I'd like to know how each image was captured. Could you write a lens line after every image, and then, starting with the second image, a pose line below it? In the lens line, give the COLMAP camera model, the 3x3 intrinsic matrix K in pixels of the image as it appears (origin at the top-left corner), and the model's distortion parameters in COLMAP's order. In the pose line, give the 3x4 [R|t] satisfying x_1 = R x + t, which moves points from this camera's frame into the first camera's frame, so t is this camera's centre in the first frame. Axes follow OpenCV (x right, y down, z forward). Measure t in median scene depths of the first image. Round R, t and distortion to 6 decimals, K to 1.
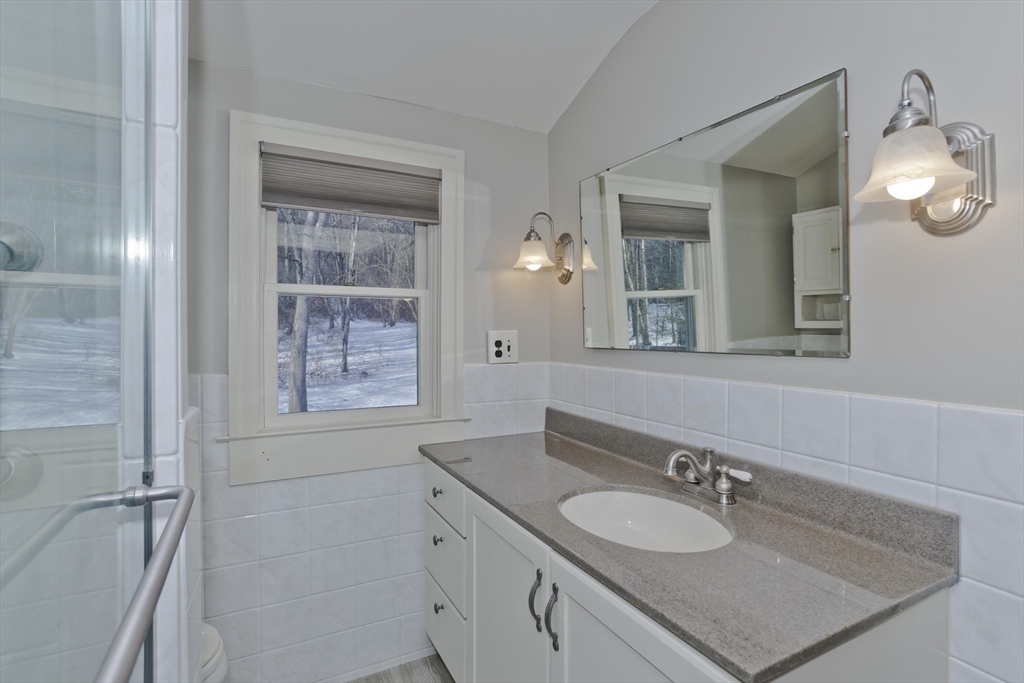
lens RADIAL K [[507.5, 0, 513.5], [0, 507.5, 337.9], [0, 0, 1]] dist [-0.047729, 0.033293]
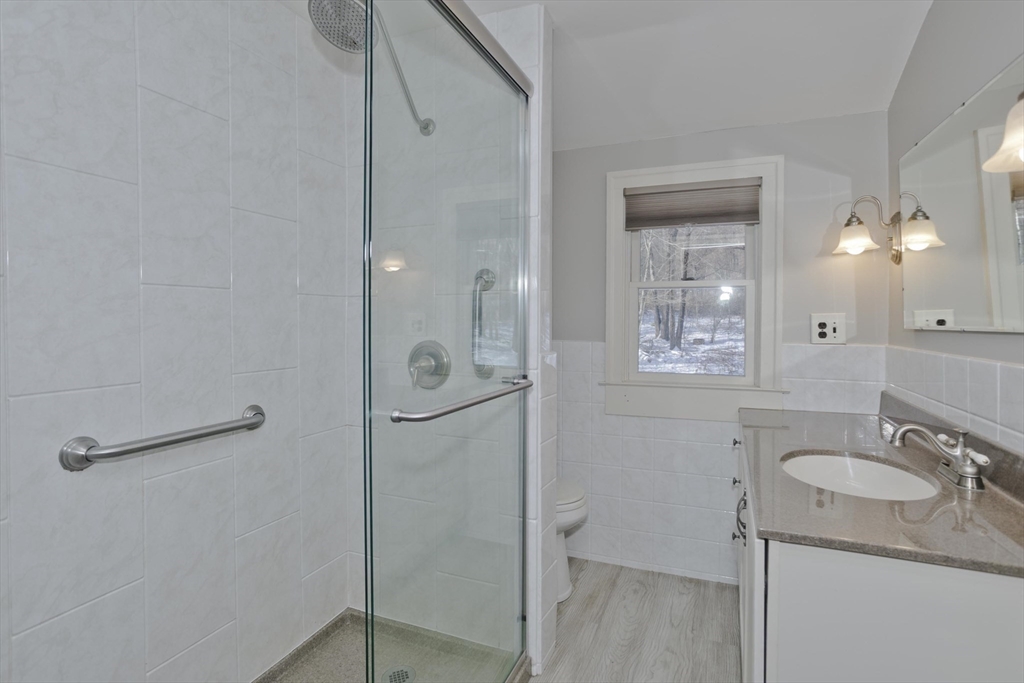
lens RADIAL K [[499.4, 0, 511.2], [0, 499.4, 328.0], [0, 0, 1]] dist [-0.053913, 0.031976]
pose [[0.626185, 0.012608, -0.779573, 0.389013], [-0.014948, 0.999880, 0.004164, 0.023633], [0.779532, 0.009046, 0.626298, -0.171561]]
